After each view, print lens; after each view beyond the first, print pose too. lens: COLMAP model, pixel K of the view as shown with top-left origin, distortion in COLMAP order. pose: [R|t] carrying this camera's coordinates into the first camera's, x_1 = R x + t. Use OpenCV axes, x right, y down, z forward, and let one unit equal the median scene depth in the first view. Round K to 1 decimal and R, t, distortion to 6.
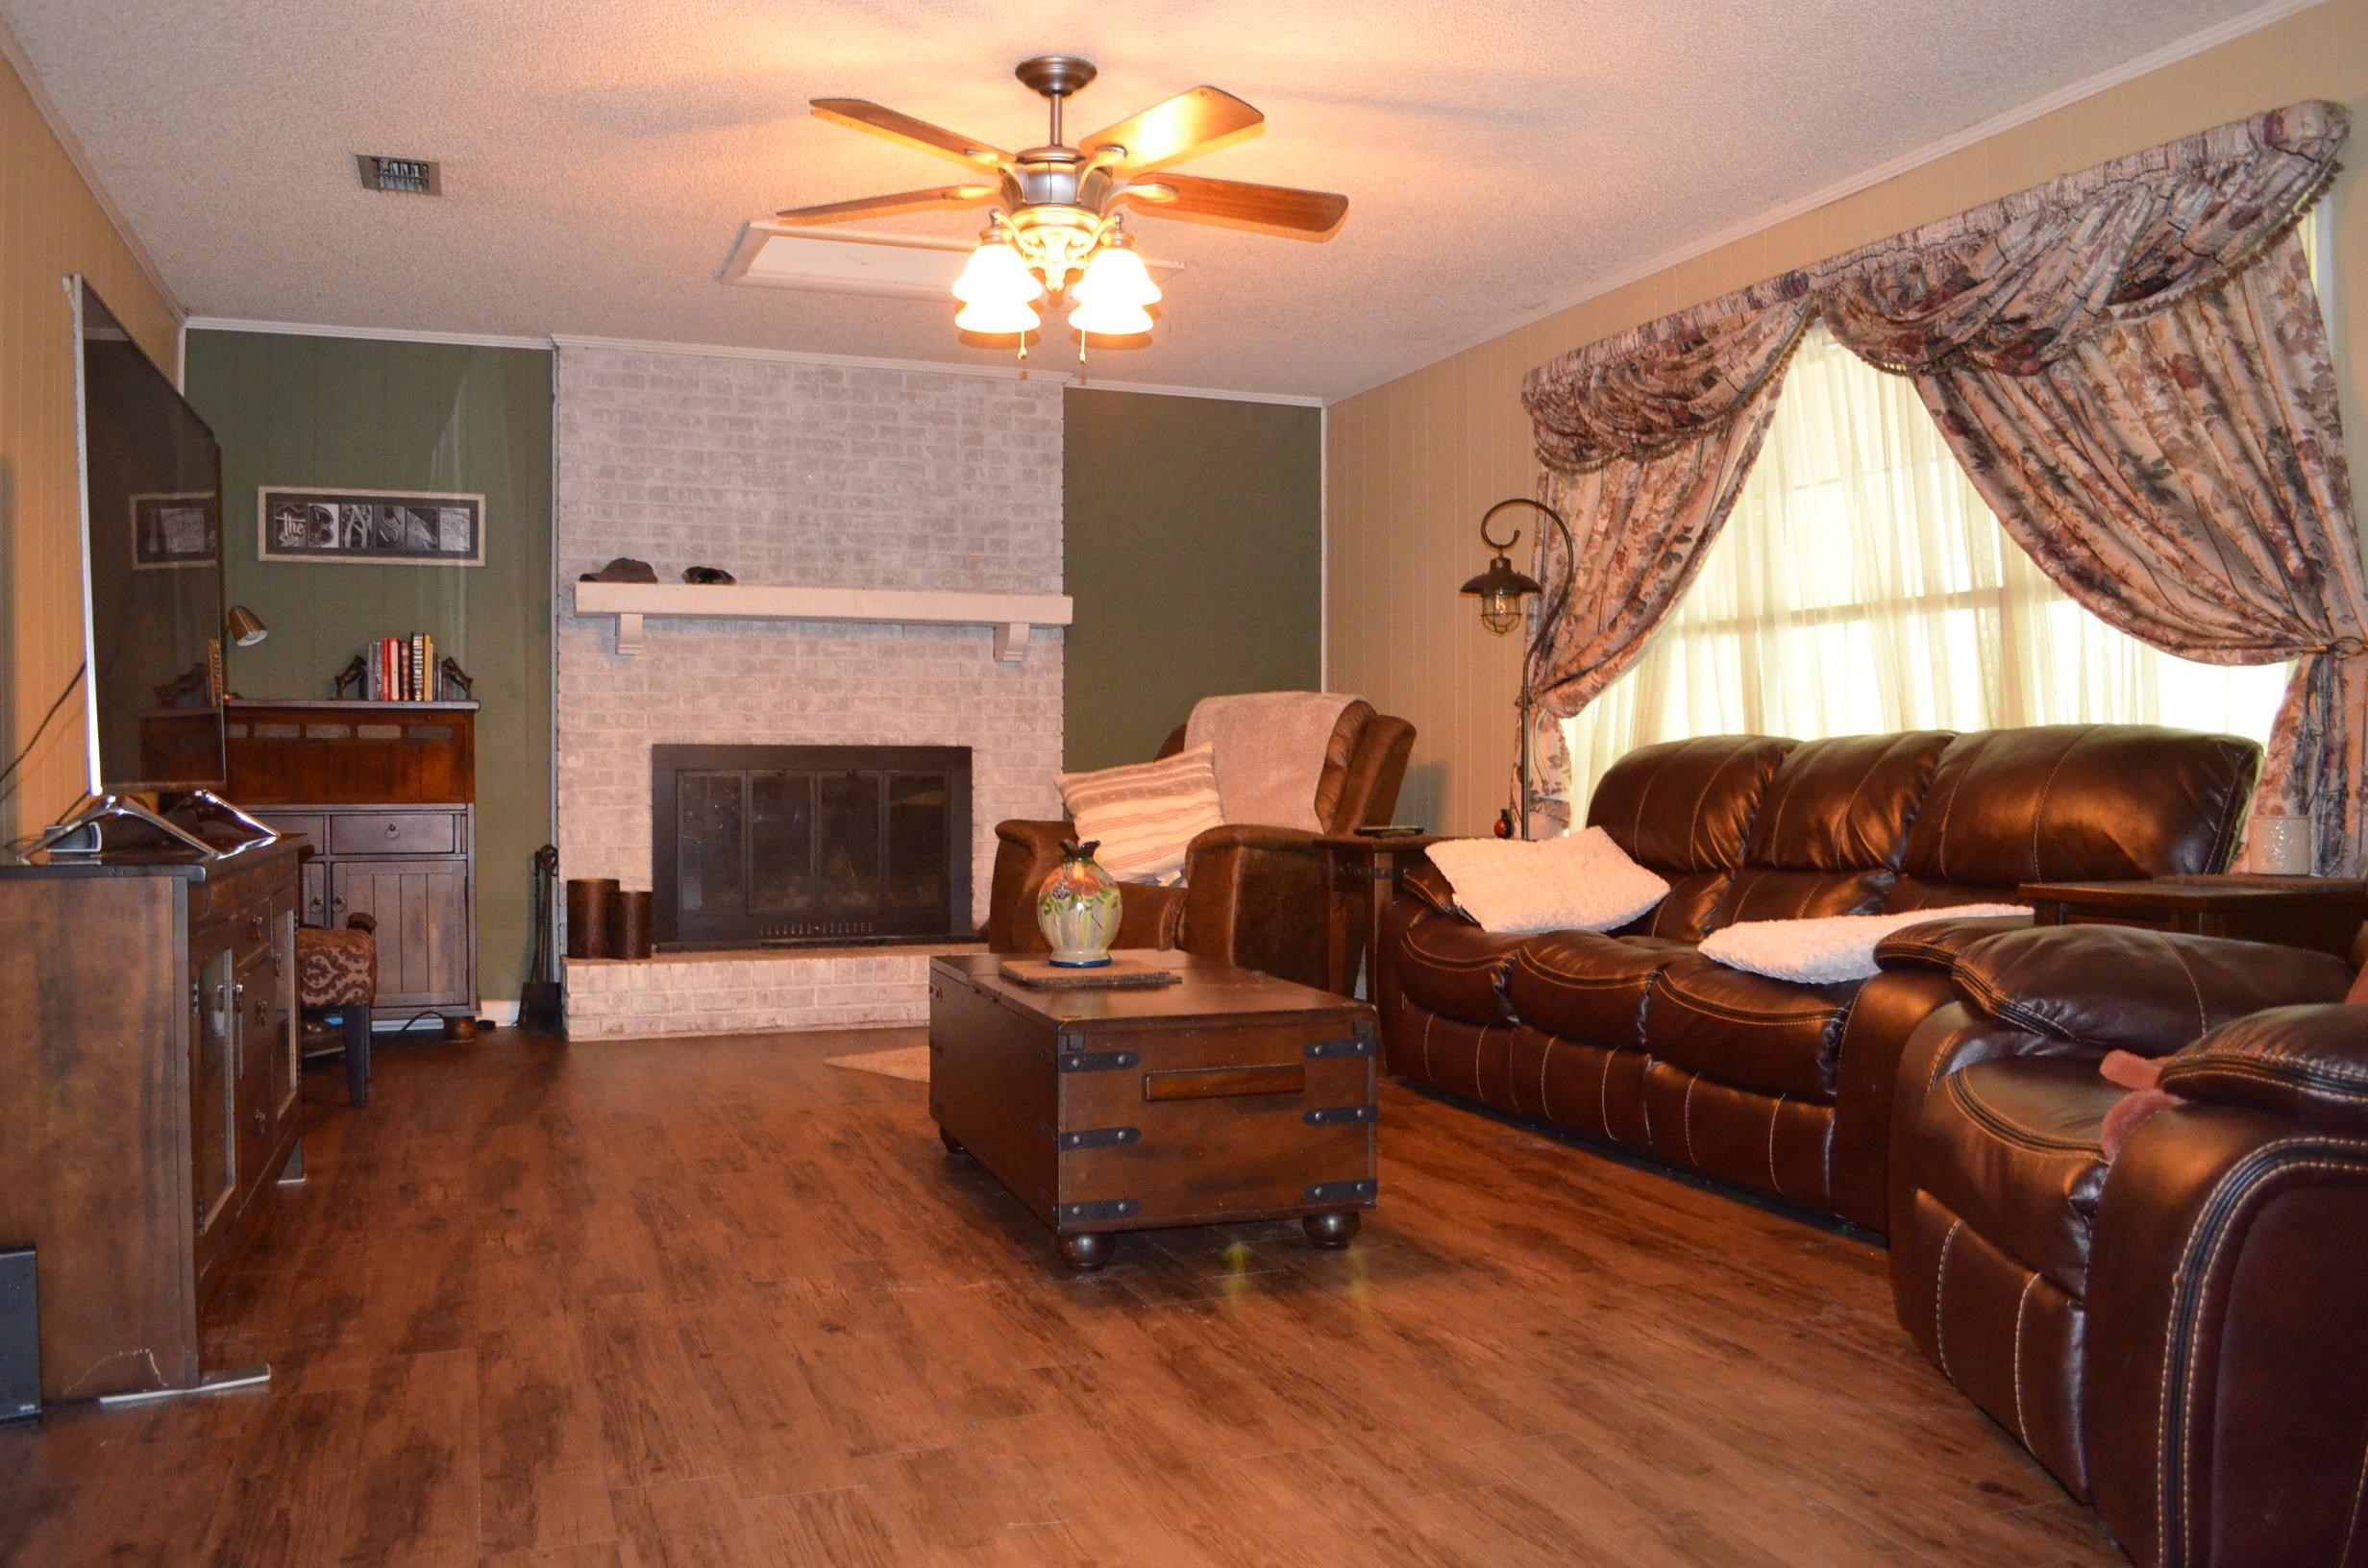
lens RADIAL K [[1839.9, 0, 1184.0], [0, 1839.9, 784.0], [0, 0, 1]] dist [-0.083343, 0.004993]
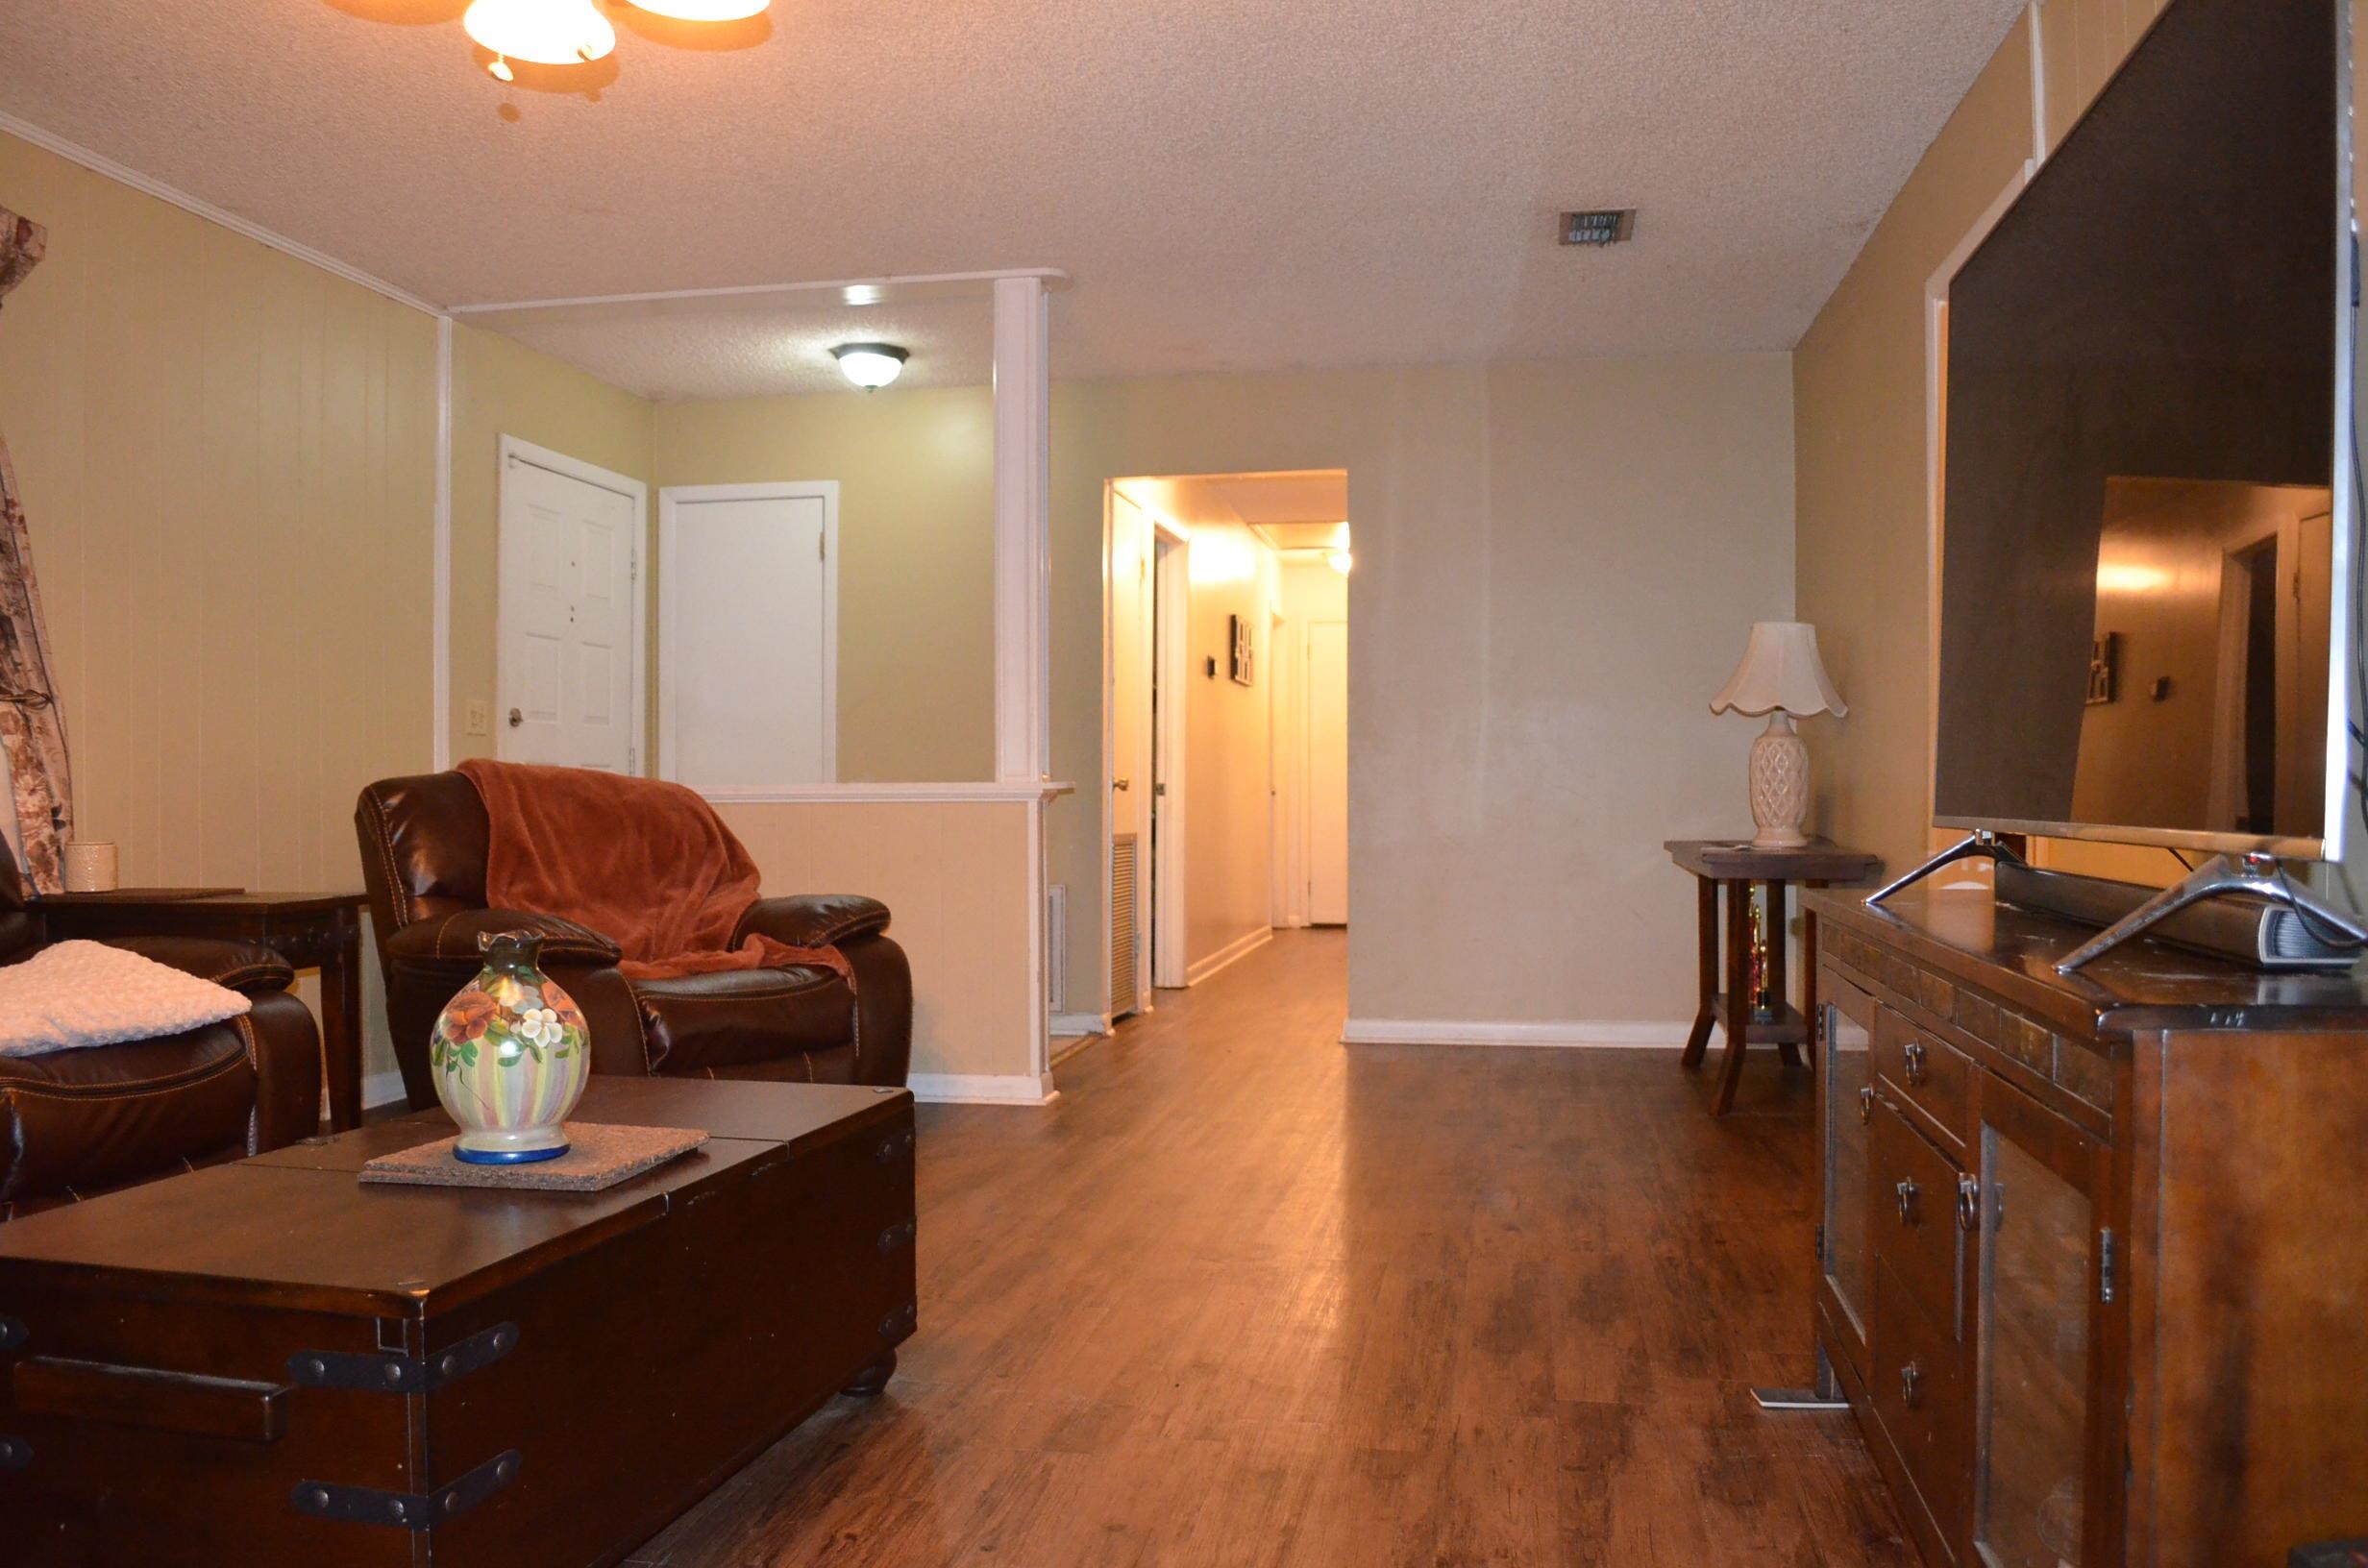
lens RADIAL K [[1839.9, 0, 1184.0], [0, 1839.9, 784.0], [0, 0, 1]] dist [-0.083343, 0.004993]
pose [[-0.850949, 0.004425, 0.525229, -0.748169], [0.005370, 0.999986, 0.000275, -0.018397], [-0.525220, 0.003055, -0.850961, 1.963987]]
